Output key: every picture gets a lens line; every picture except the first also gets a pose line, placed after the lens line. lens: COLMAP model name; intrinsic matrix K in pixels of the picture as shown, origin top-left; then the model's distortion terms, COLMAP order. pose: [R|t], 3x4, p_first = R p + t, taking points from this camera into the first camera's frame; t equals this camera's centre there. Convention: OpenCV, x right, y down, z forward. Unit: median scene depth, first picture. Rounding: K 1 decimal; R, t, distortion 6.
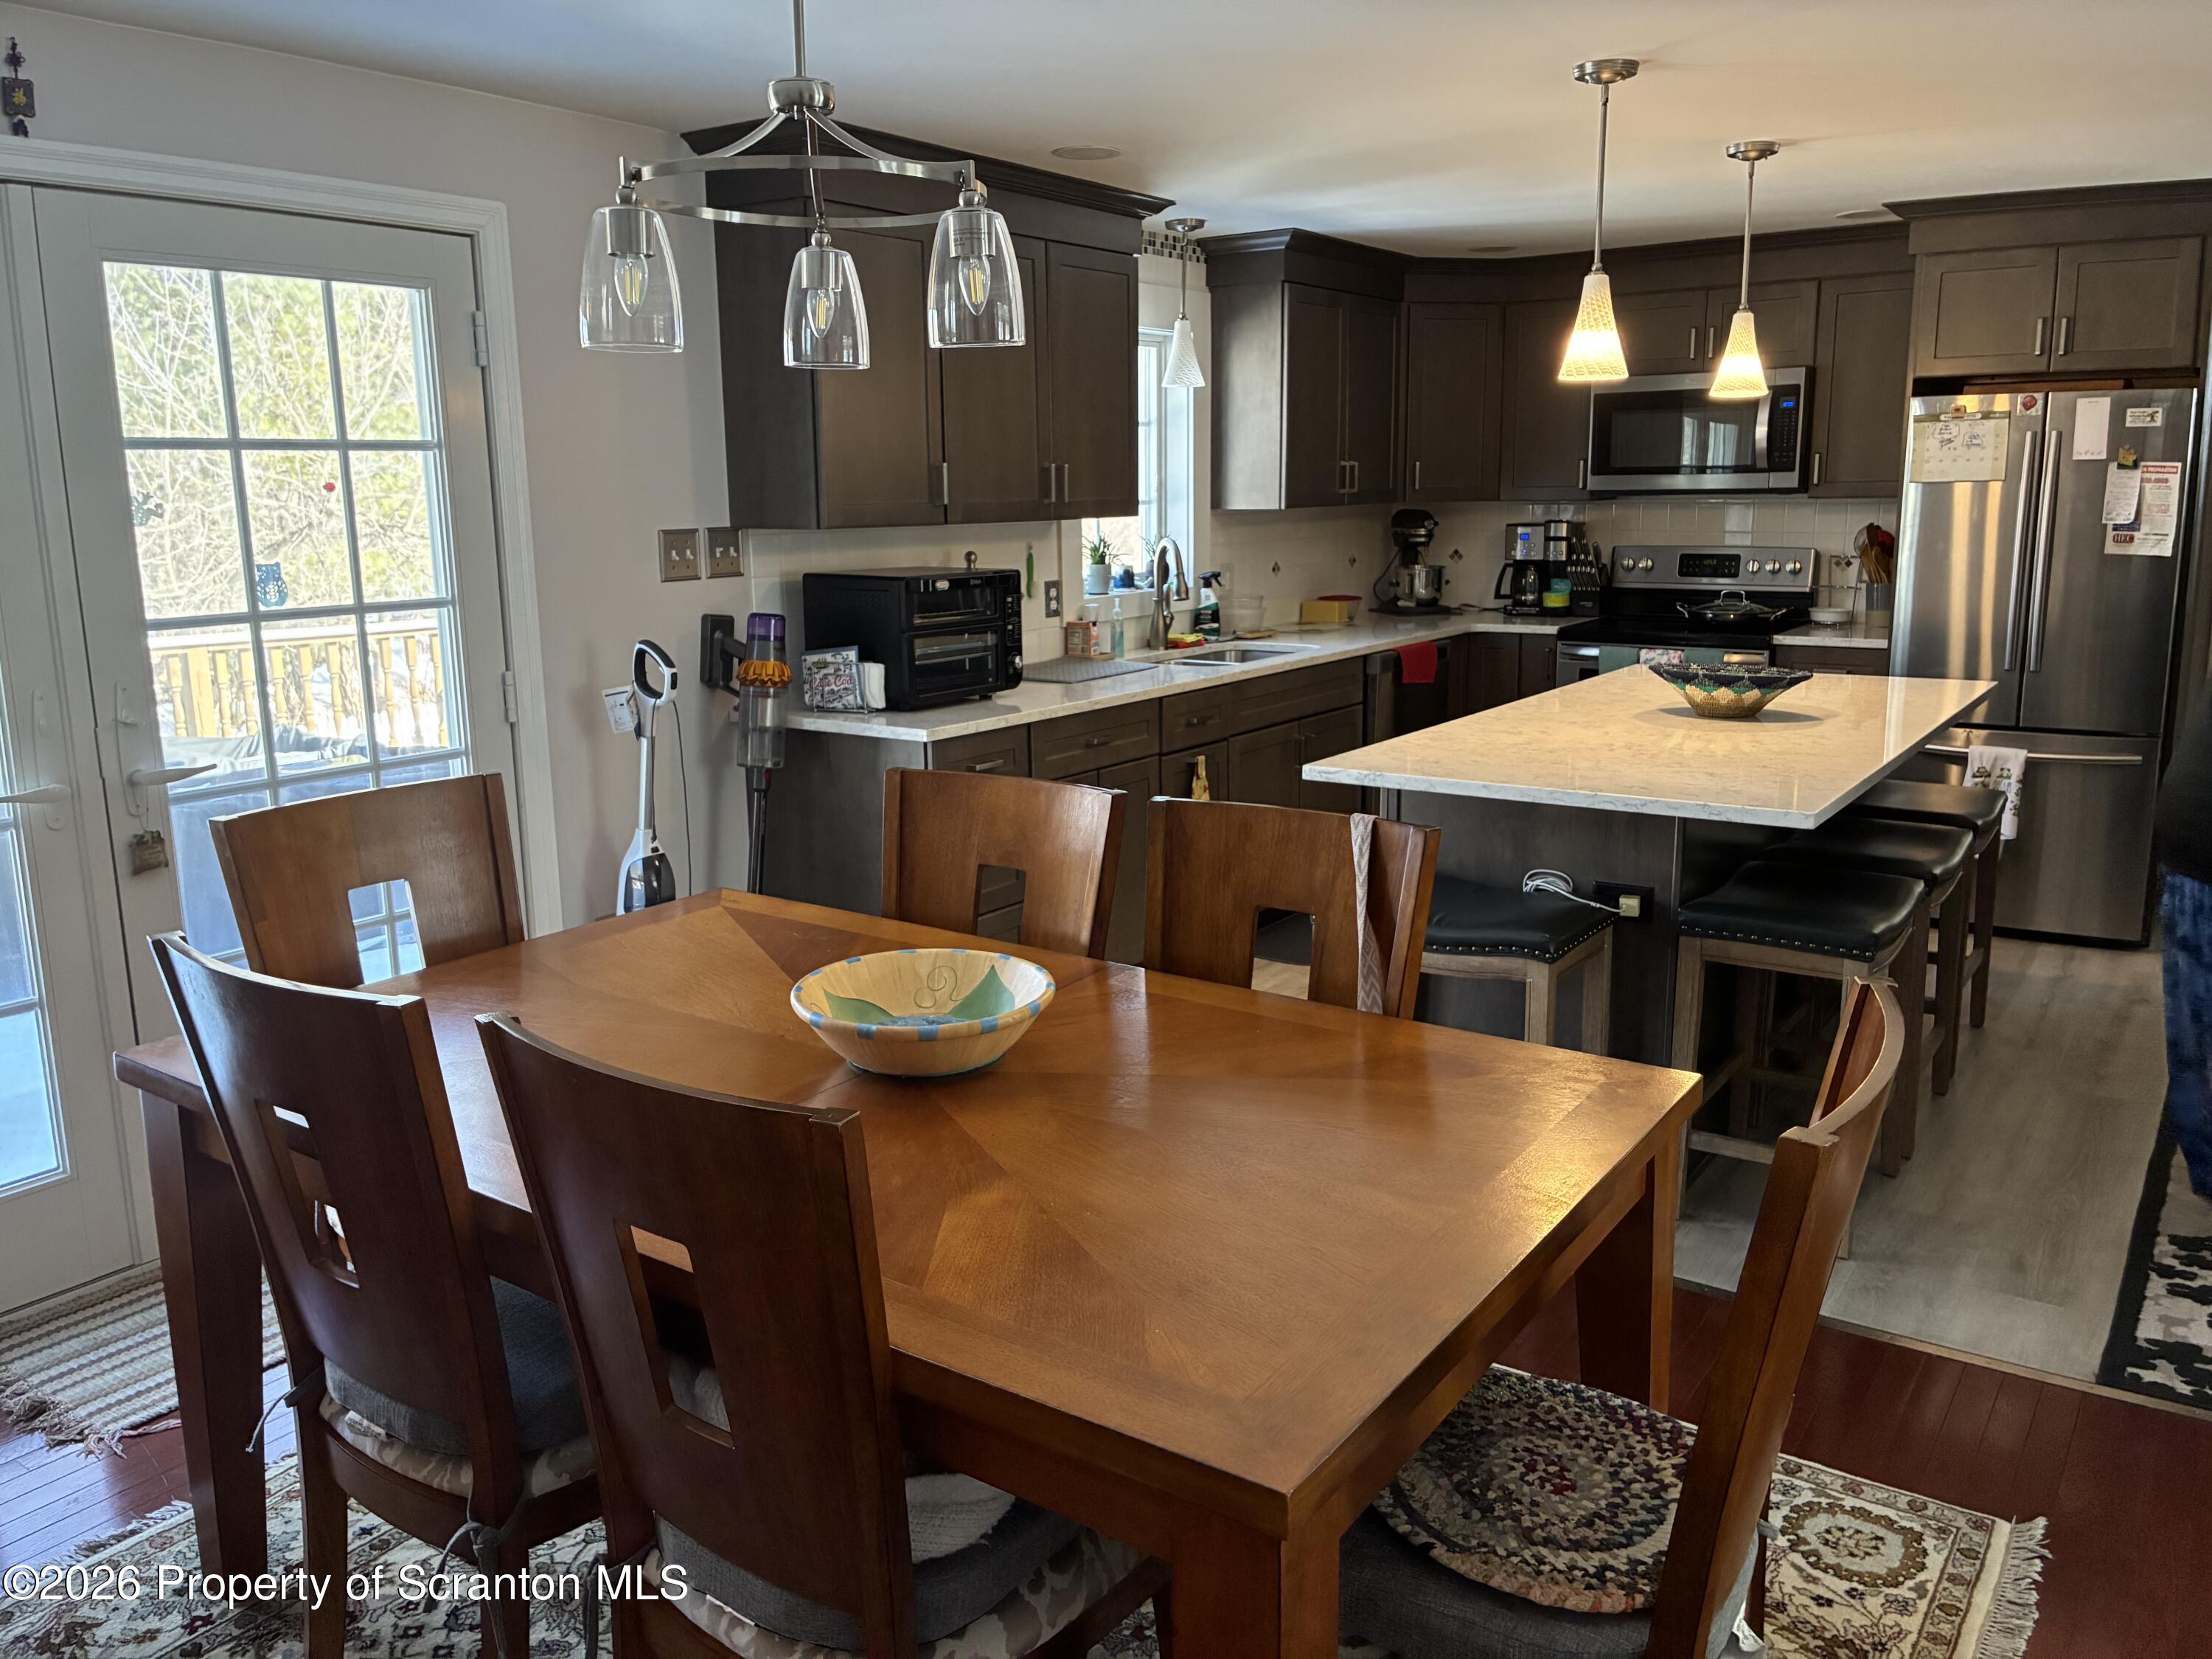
lens RADIAL K [[1681.8, 0, 1094.5], [0, 1681.8, 838.1], [0, 0, 1]] dist [0.026458, -0.040615]
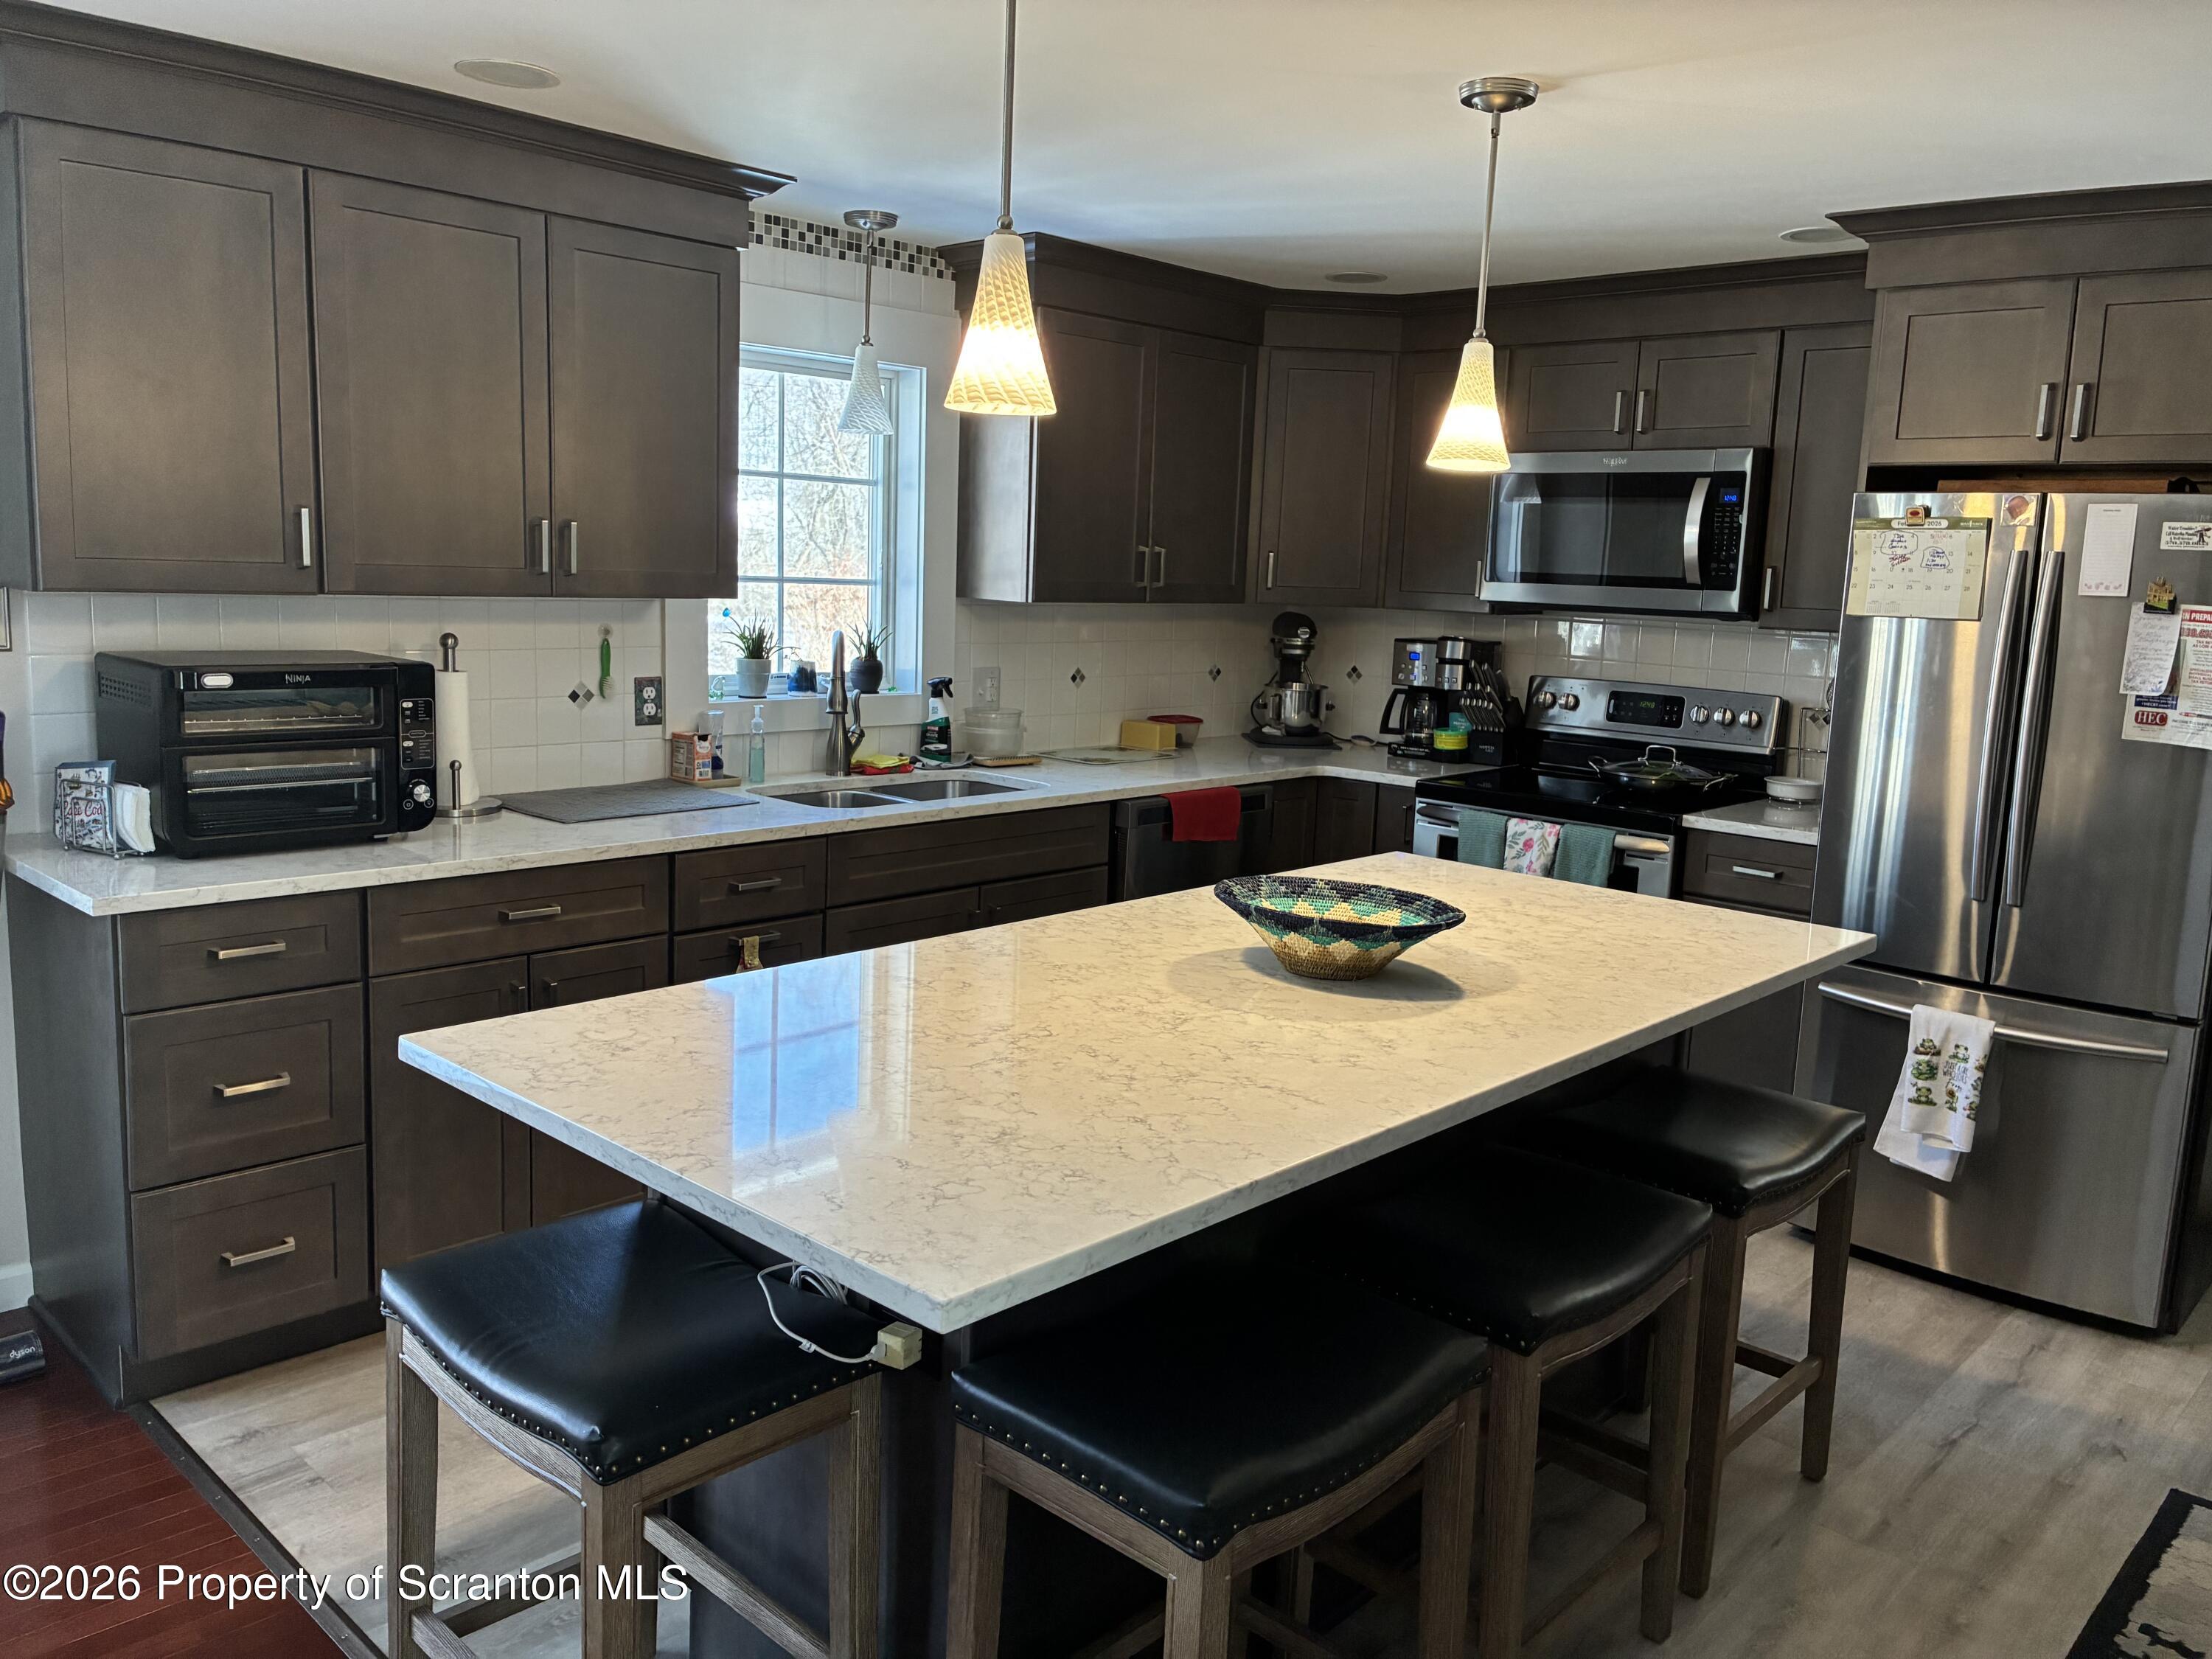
lens RADIAL K [[1681.8, 0, 1116.6], [0, 1681.8, 832.8], [0, 0, 1]] dist [0.026458, -0.040615]
pose [[0.989526, 0.073740, -0.124098, 0.273632], [-0.079618, 0.995894, -0.043082, -0.067178], [0.120411, 0.052511, 0.991334, 0.280197]]
